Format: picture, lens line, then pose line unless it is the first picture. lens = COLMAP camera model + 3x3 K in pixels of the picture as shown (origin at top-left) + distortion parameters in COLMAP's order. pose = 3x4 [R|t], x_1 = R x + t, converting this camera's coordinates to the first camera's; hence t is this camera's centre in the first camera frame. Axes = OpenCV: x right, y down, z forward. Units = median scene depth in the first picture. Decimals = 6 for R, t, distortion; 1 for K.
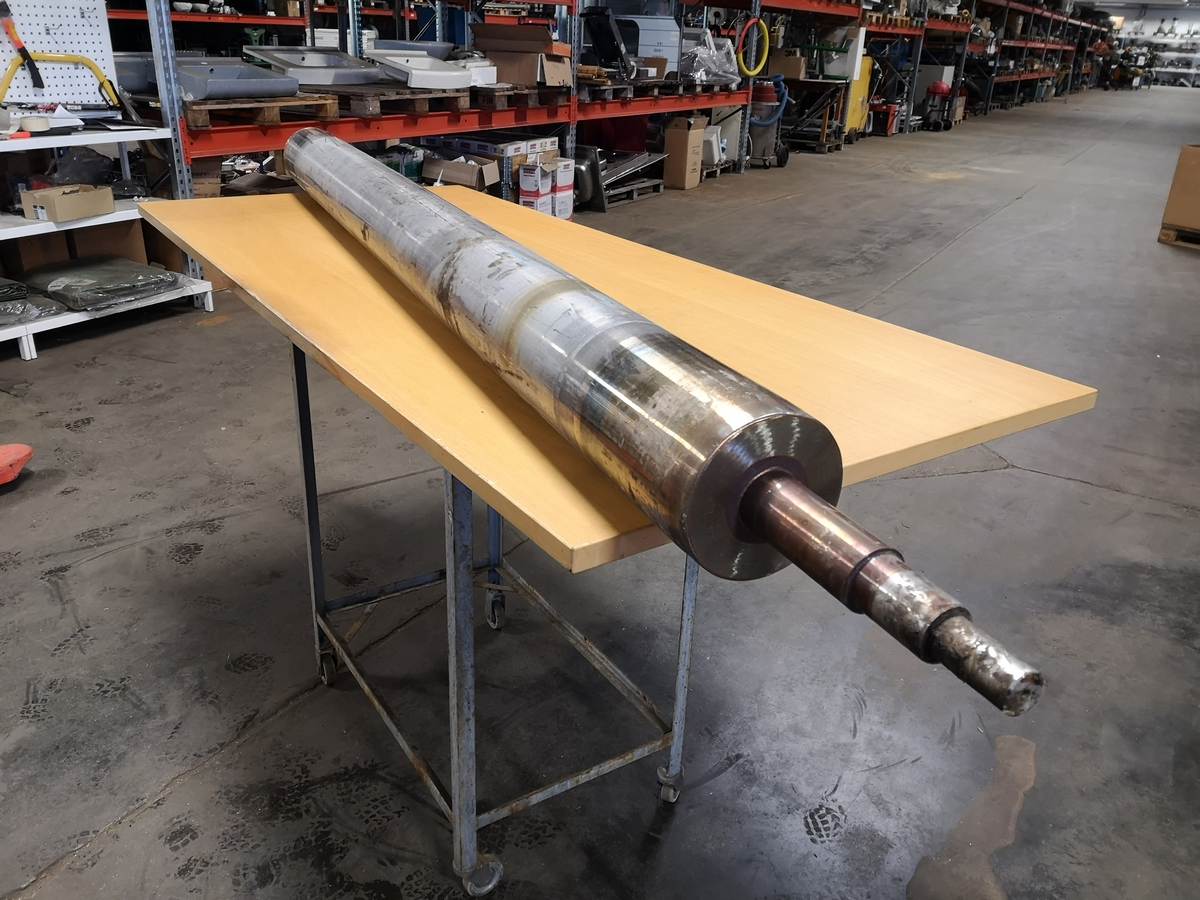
lens RADIAL K [[971.5, 0, 600.0], [0, 971.5, 450.0], [0, 0, 1]] dist [0.018484, -0.037684]
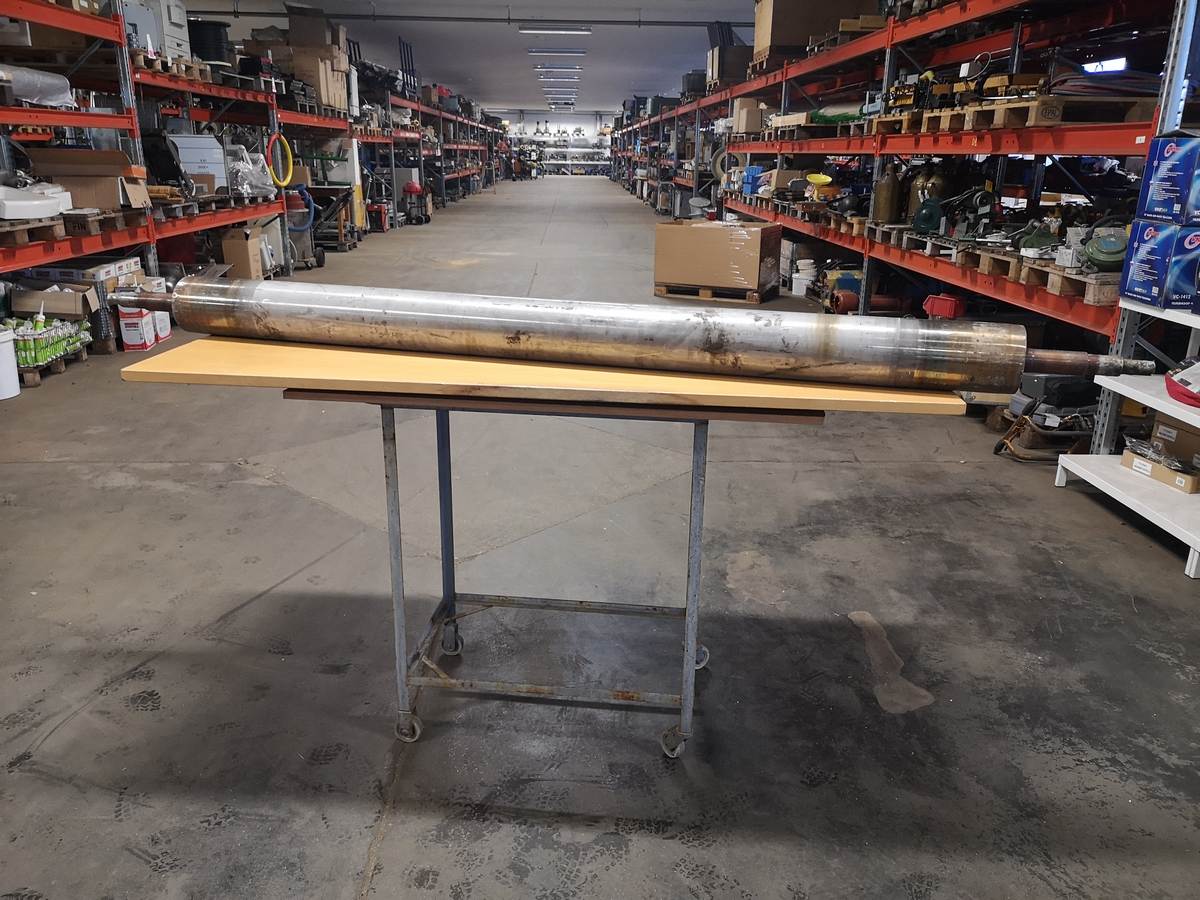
lens RADIAL K [[916.5, 0, 602.8], [0, 916.5, 458.9], [0, 0, 1]] dist [0.057737, -0.064068]
pose [[0.841308, -0.196467, 0.503589, -0.128862], [0.230156, 0.973142, -0.004849, -0.006027], [-0.489111, 0.119984, 0.863930, -0.018930]]
